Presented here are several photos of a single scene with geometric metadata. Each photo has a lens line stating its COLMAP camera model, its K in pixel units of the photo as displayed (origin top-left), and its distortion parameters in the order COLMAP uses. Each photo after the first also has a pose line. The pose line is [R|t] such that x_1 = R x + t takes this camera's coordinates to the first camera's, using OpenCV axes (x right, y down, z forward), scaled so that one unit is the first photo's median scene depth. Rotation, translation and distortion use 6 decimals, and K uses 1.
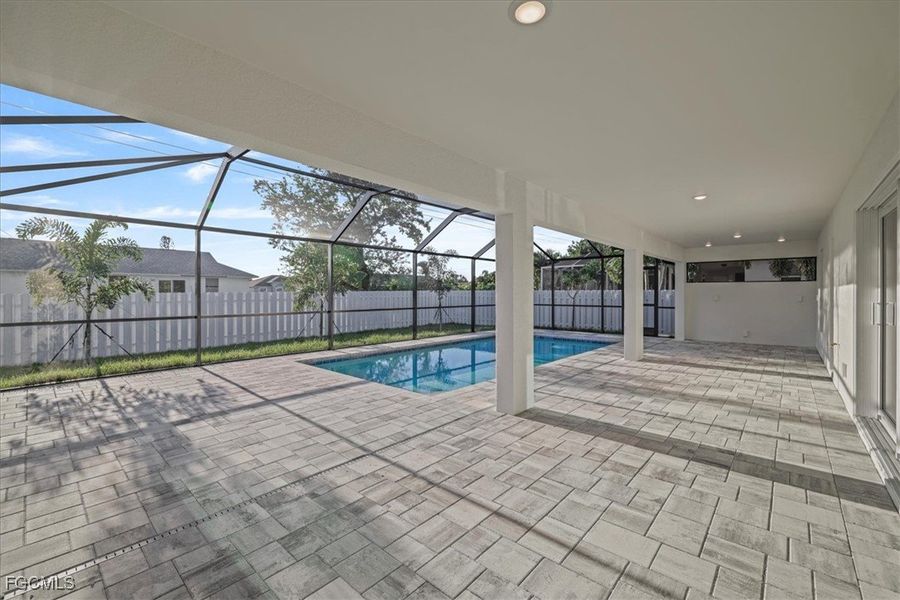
lens RADIAL K [[379.4, 0, 448.5], [0, 379.4, 295.3], [0, 0, 1]] dist [0.002455, -0.001255]
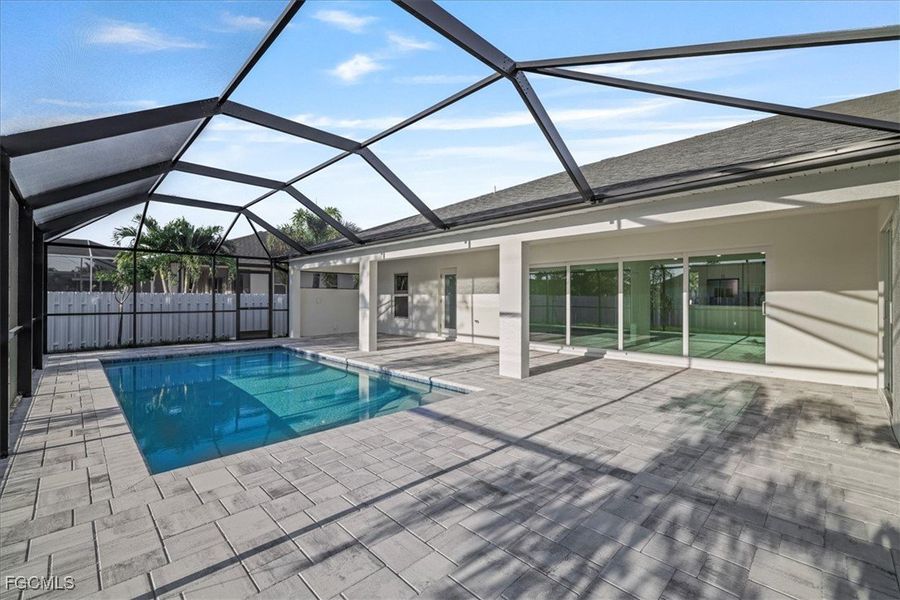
lens RADIAL K [[379.4, 0, 450.8], [0, 379.4, 295.4], [0, 0, 1]] dist [0.002455, -0.001255]
pose [[0.060047, 0.006880, 0.998172, -0.696833], [0.003088, 0.999970, -0.007078, -0.001414], [-0.998191, 0.003508, 0.060024, 0.616016]]
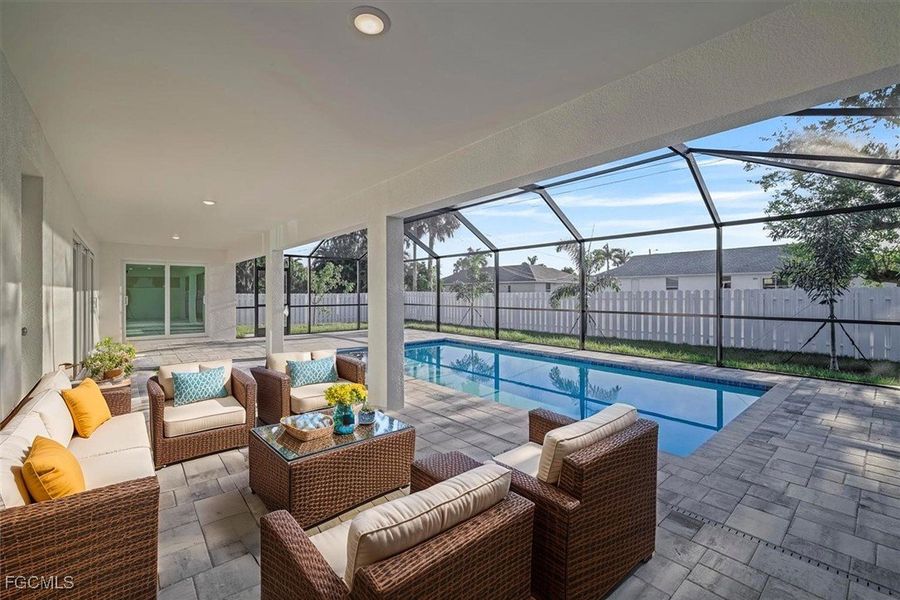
lens RADIAL K [[379.4, 0, 454.9], [0, 379.4, 293.6], [0, 0, 1]] dist [0.002455, -0.001255]
pose [[-0.117204, 0.003046, -0.993103, 1.057392], [-0.001502, 0.999994, 0.003244, -0.007540], [0.993107, 0.001872, -0.117198, 1.176426]]
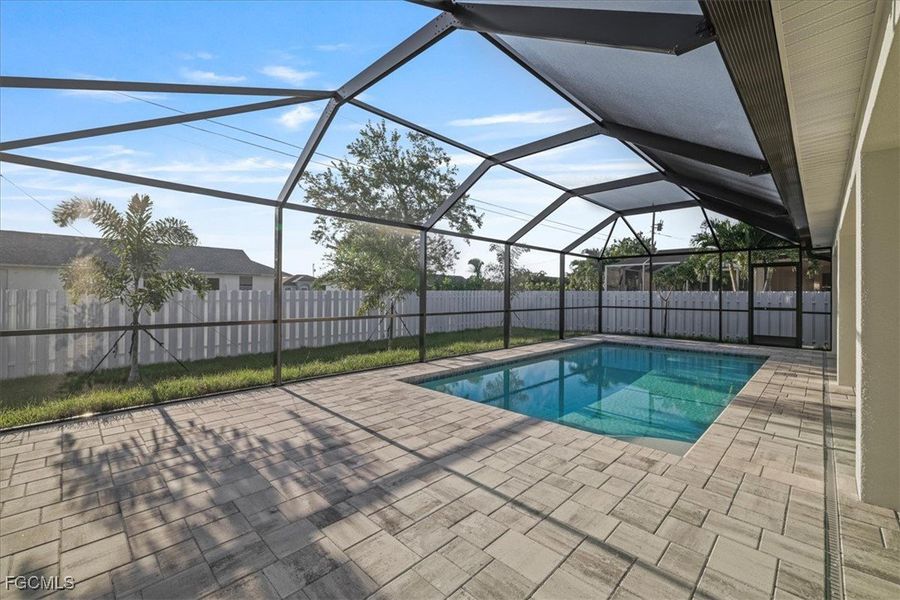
lens RADIAL K [[379.4, 0, 456.0], [0, 379.4, 299.0], [0, 0, 1]] dist [0.002455, -0.001255]
pose [[0.999414, 0.007736, -0.033343, -0.238706], [-0.007470, 0.999939, 0.008100, 0.001868], [0.033404, -0.007847, 0.999411, 0.215546]]
